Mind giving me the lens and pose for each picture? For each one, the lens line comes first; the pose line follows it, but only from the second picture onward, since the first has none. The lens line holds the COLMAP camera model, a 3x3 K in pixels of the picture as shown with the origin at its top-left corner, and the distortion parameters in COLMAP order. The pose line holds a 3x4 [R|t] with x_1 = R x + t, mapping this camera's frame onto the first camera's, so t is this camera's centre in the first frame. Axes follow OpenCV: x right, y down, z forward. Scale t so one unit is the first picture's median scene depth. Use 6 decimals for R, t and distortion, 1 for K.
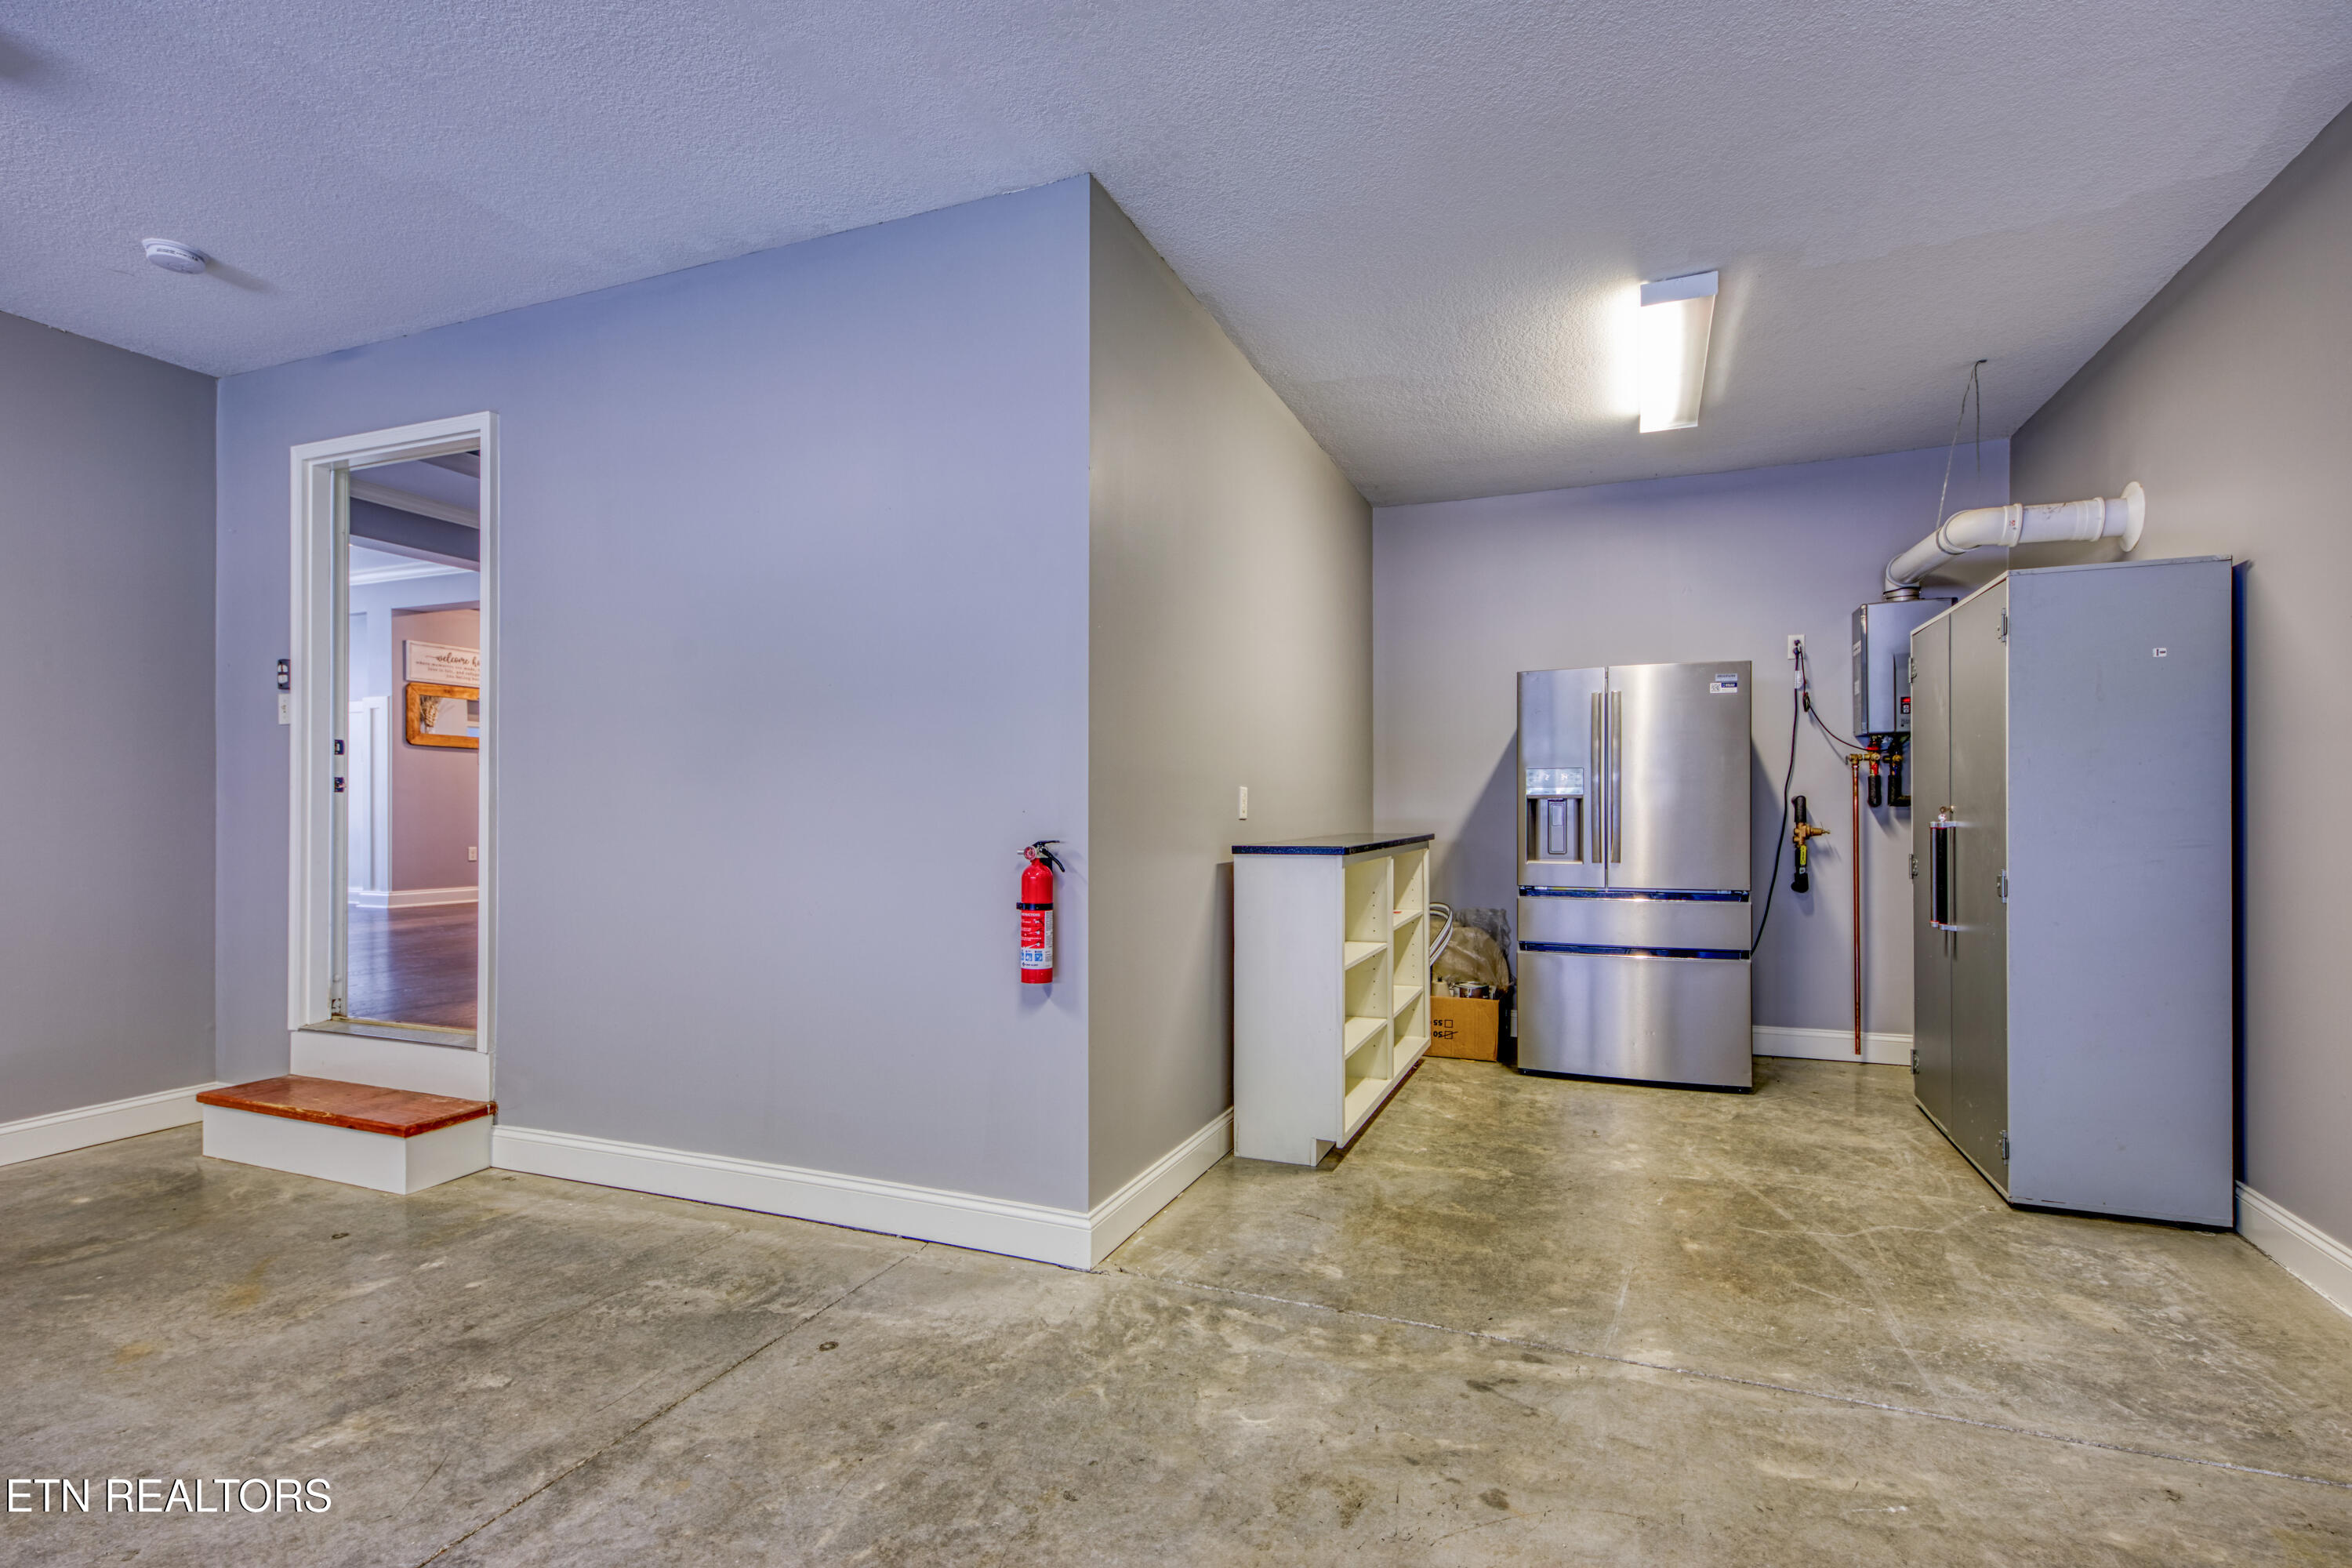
lens RADIAL K [[1127.6, 0, 1179.2], [0, 1127.6, 793.3], [0, 0, 1]] dist [0.002610, -0.000784]
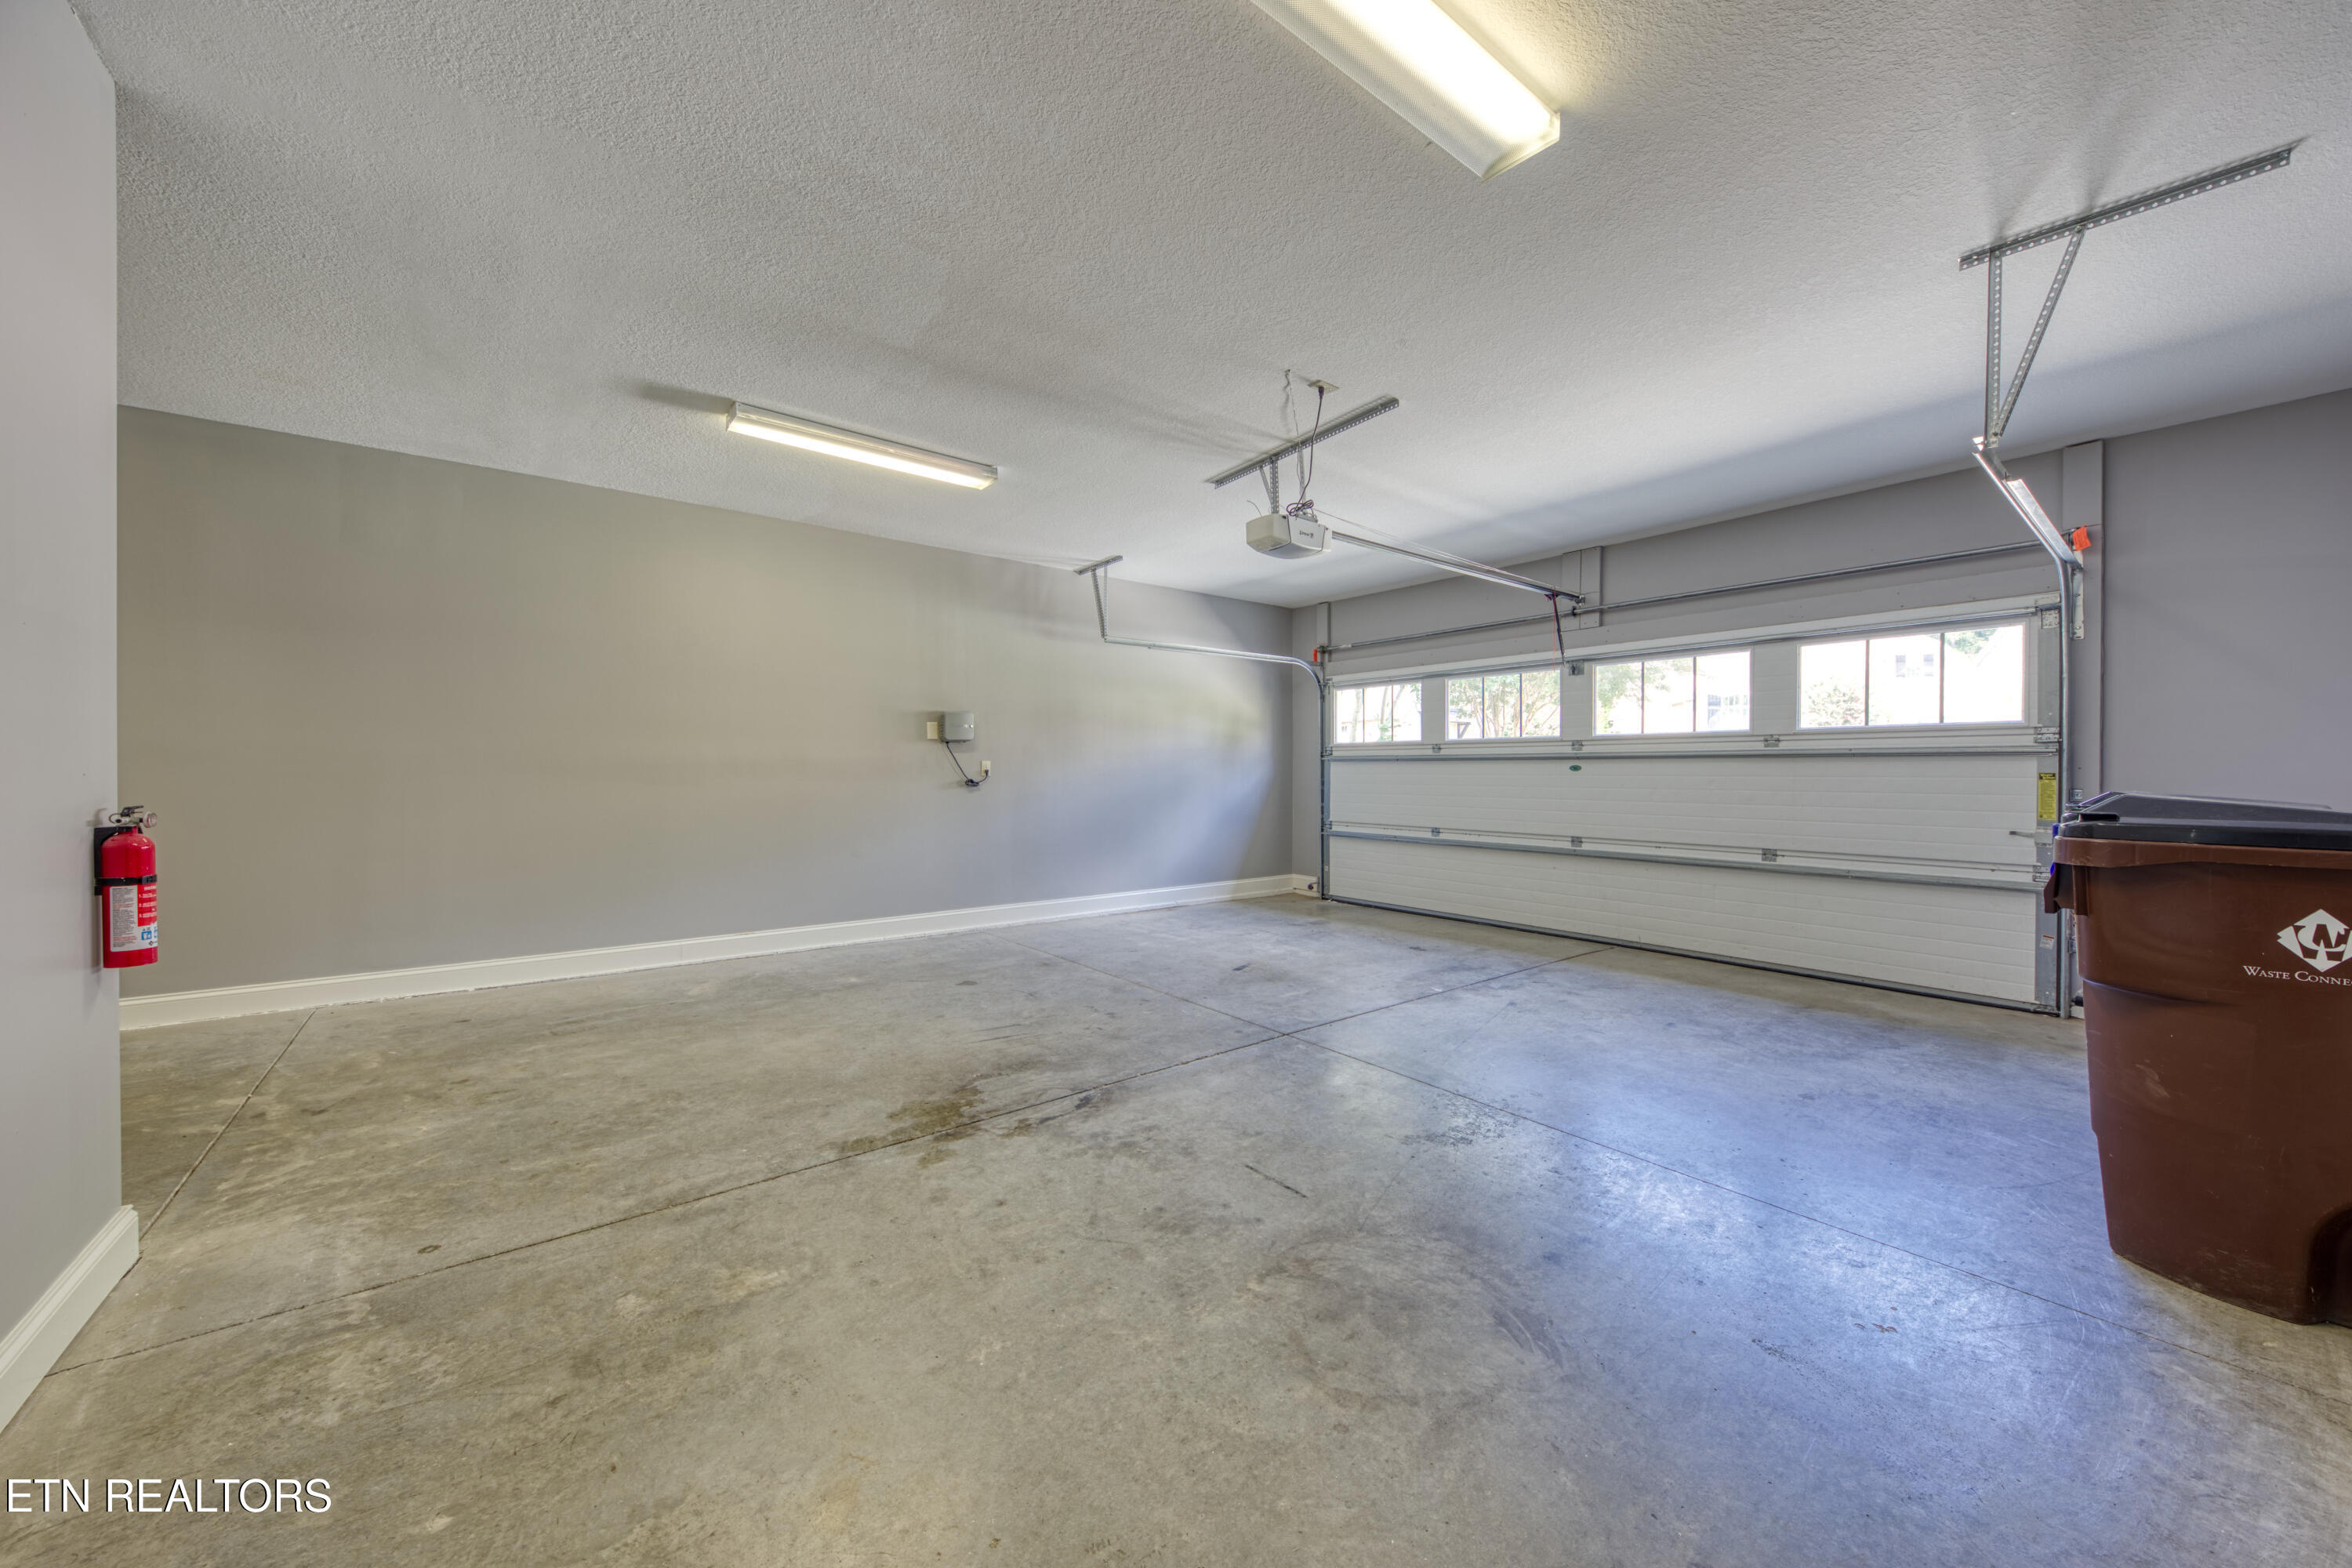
lens RADIAL K [[828.4, 0, 1171.9], [0, 828.4, 774.6], [0, 0, 1]] dist [-0.004682, -0.002044]
pose [[-0.867544, -0.007951, 0.497297, -1.439199], [-0.008653, 0.999962, 0.000892, 0.003645], [-0.497285, -0.003529, -0.867580, 1.415497]]
